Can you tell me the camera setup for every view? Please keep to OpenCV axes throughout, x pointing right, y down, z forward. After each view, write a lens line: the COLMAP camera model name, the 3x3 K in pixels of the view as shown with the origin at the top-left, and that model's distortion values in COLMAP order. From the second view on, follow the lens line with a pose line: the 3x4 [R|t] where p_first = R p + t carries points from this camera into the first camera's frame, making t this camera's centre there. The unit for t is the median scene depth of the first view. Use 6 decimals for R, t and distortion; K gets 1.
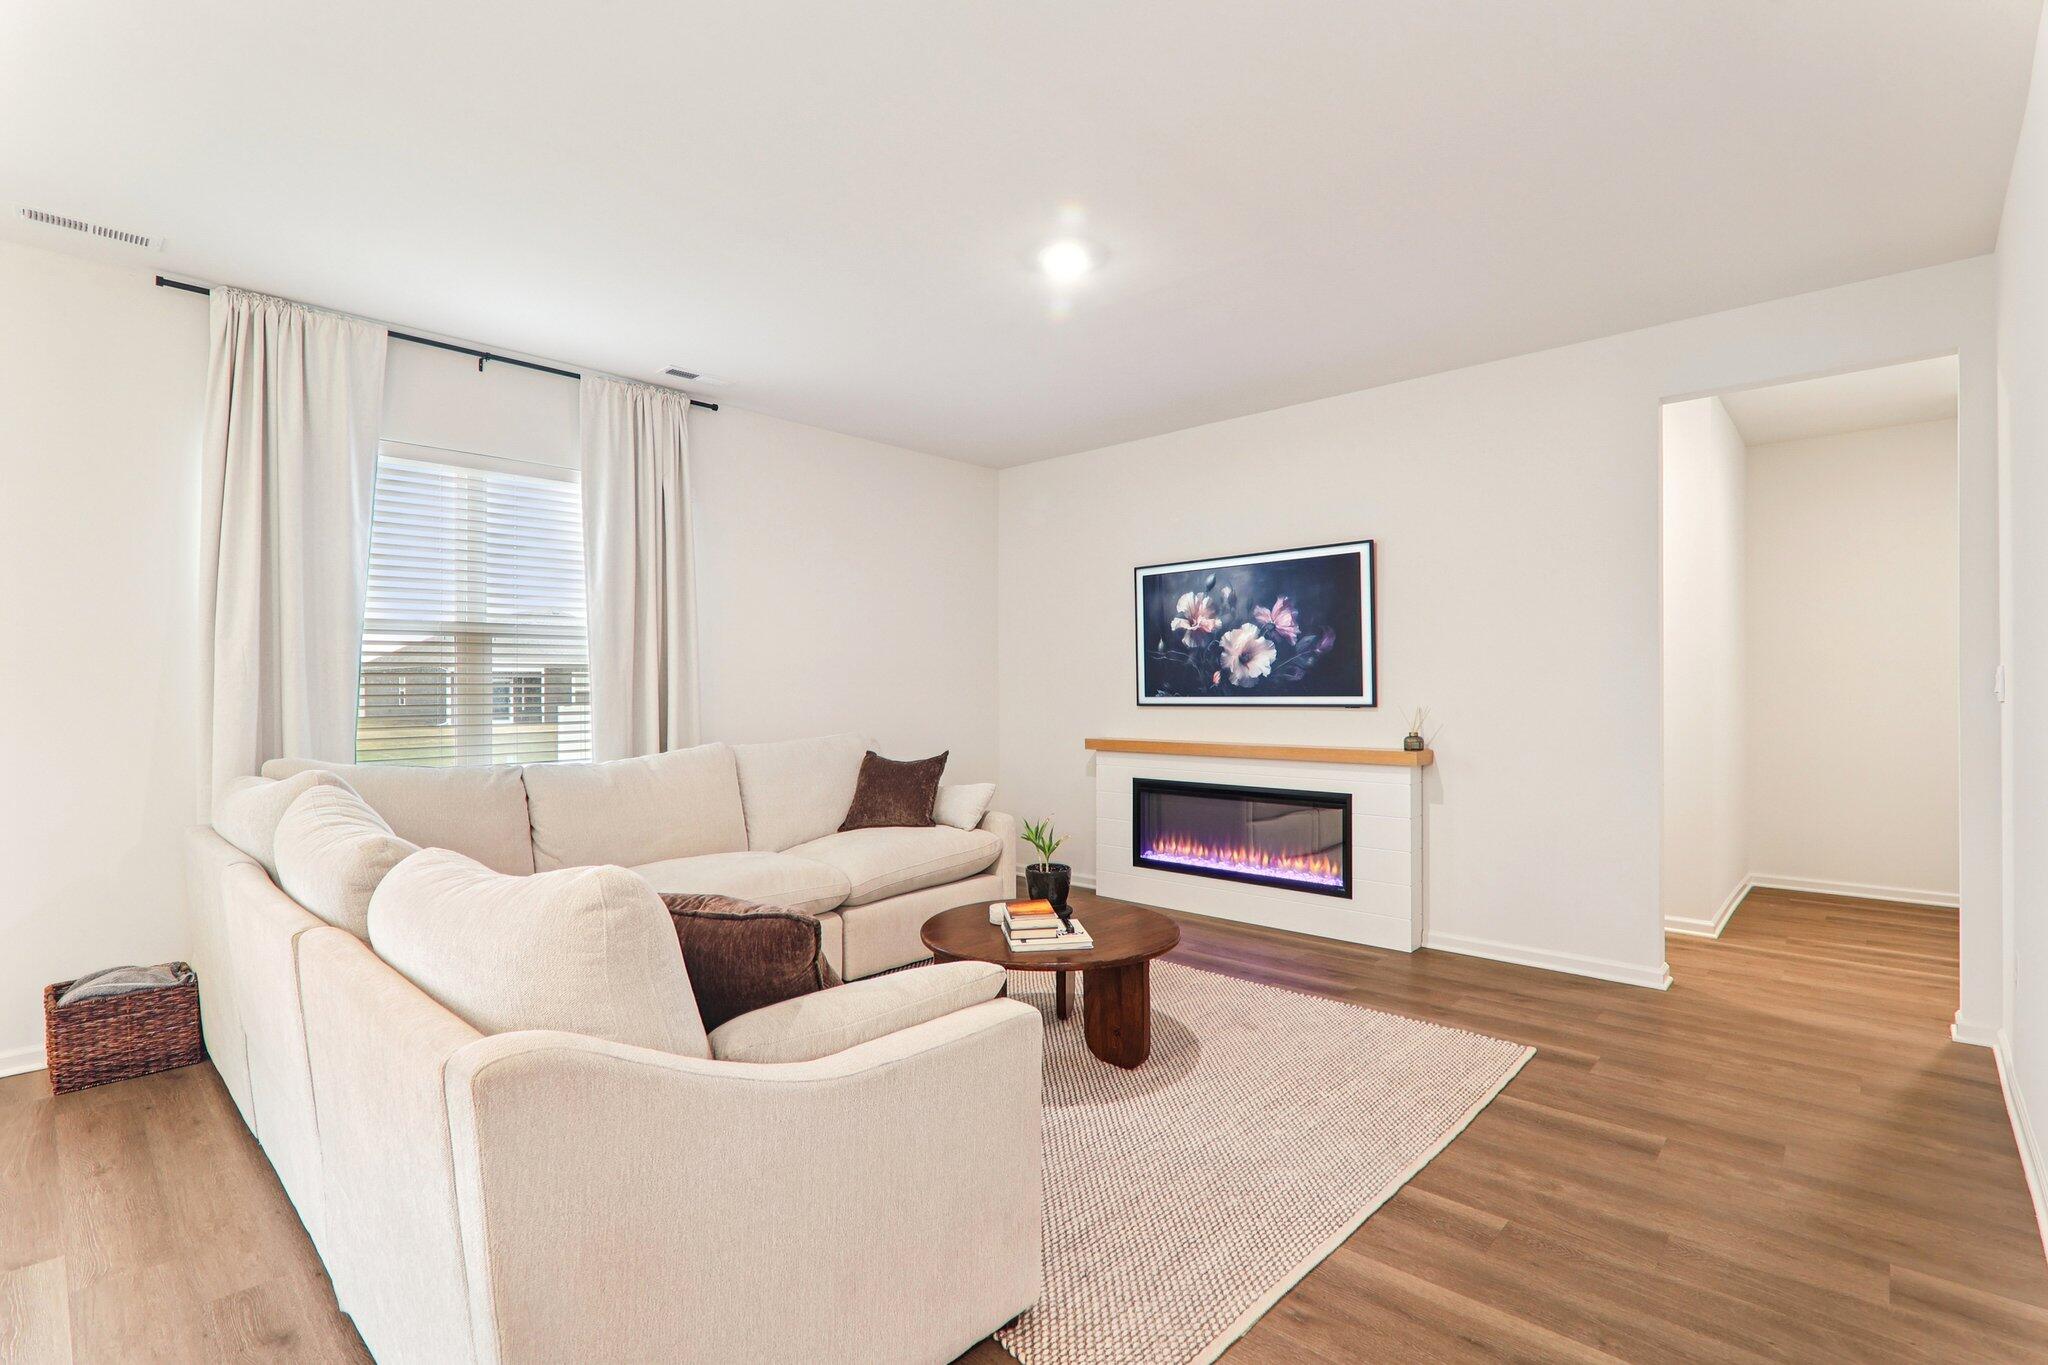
lens RADIAL K [[942.1, 0, 1018.4], [0, 942.1, 669.2], [0, 0, 1]] dist [-0.015191, -0.000472]
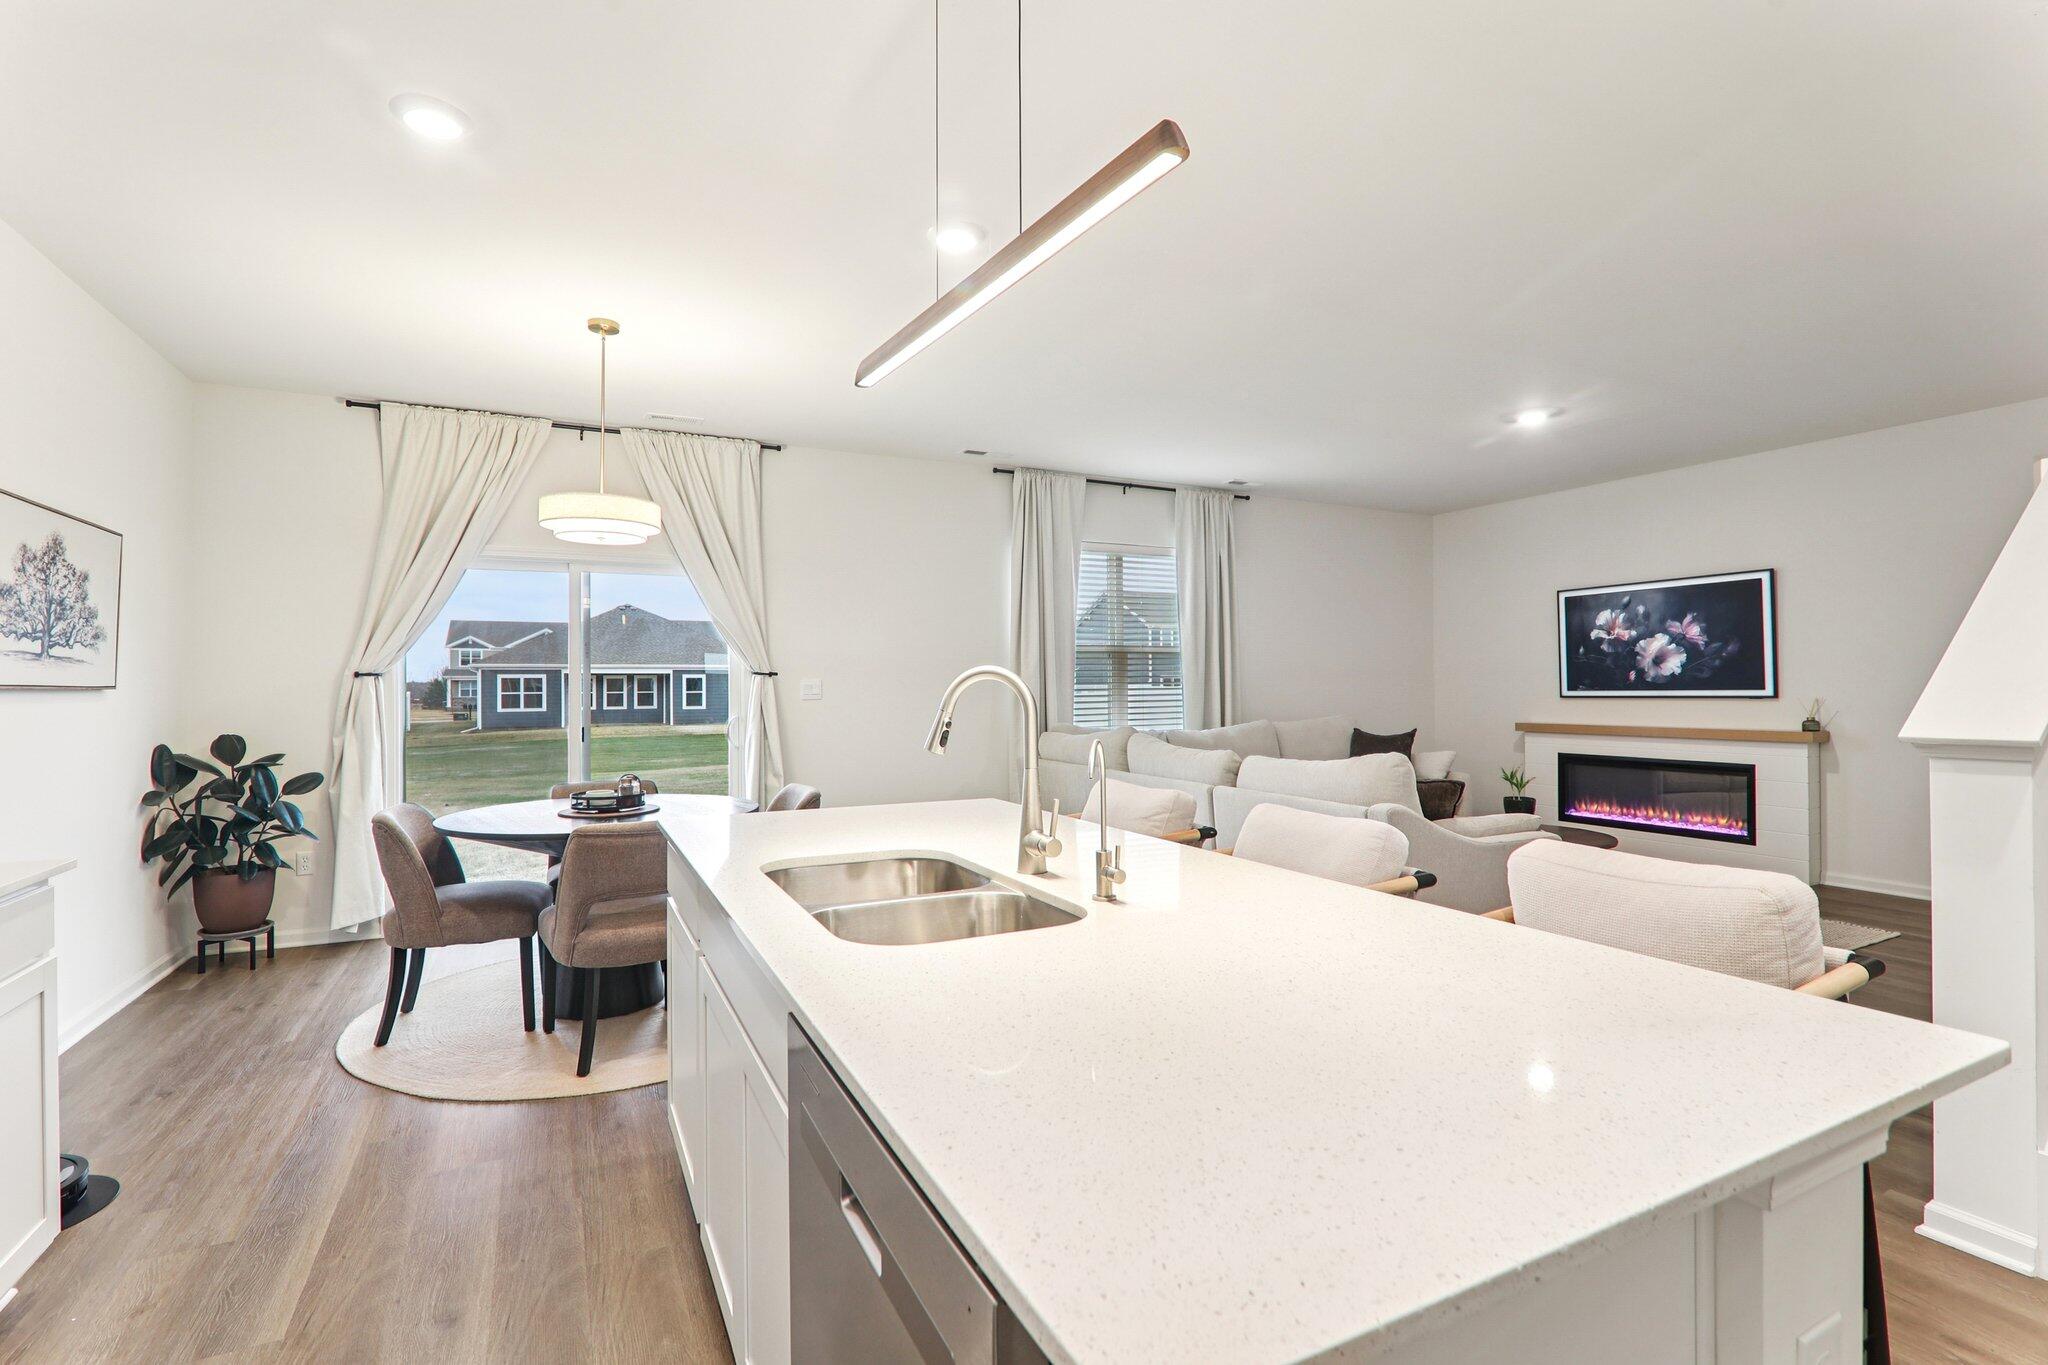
lens RADIAL K [[942.1, 0, 1018.4], [0, 942.1, 669.2], [0, 0, 1]] dist [-0.015191, -0.000472]
pose [[0.939687, -0.008177, -0.341939, -0.146661], [0.009225, 0.999956, 0.001437, -0.009814], [0.341912, -0.004505, 0.939721, -0.511334]]
